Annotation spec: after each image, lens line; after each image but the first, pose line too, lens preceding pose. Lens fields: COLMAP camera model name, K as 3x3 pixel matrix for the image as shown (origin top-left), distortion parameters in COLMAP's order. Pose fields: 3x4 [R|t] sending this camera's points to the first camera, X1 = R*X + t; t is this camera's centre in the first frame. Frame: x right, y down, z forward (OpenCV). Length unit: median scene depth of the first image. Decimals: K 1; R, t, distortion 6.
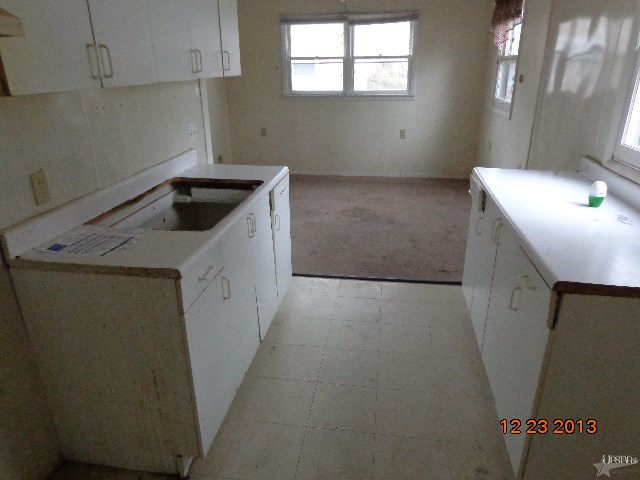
lens RADIAL K [[448.0, 0, 317.9], [0, 448.0, 243.3], [0, 0, 1]] dist [-0.003583, -0.005983]
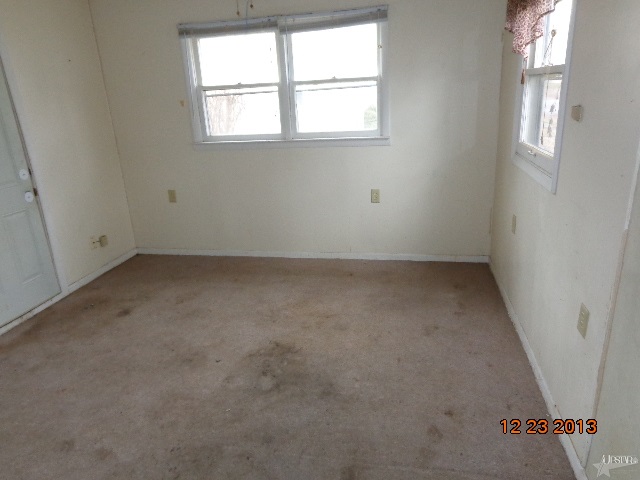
lens RADIAL K [[448.0, 0, 320.2], [0, 448.0, 243.0], [0, 0, 1]] dist [-0.003583, -0.005983]
pose [[0.998431, -0.024255, -0.050480, 0.147480], [0.021528, 0.998315, -0.053881, -0.150691], [0.051701, 0.052710, 0.997271, 0.374428]]
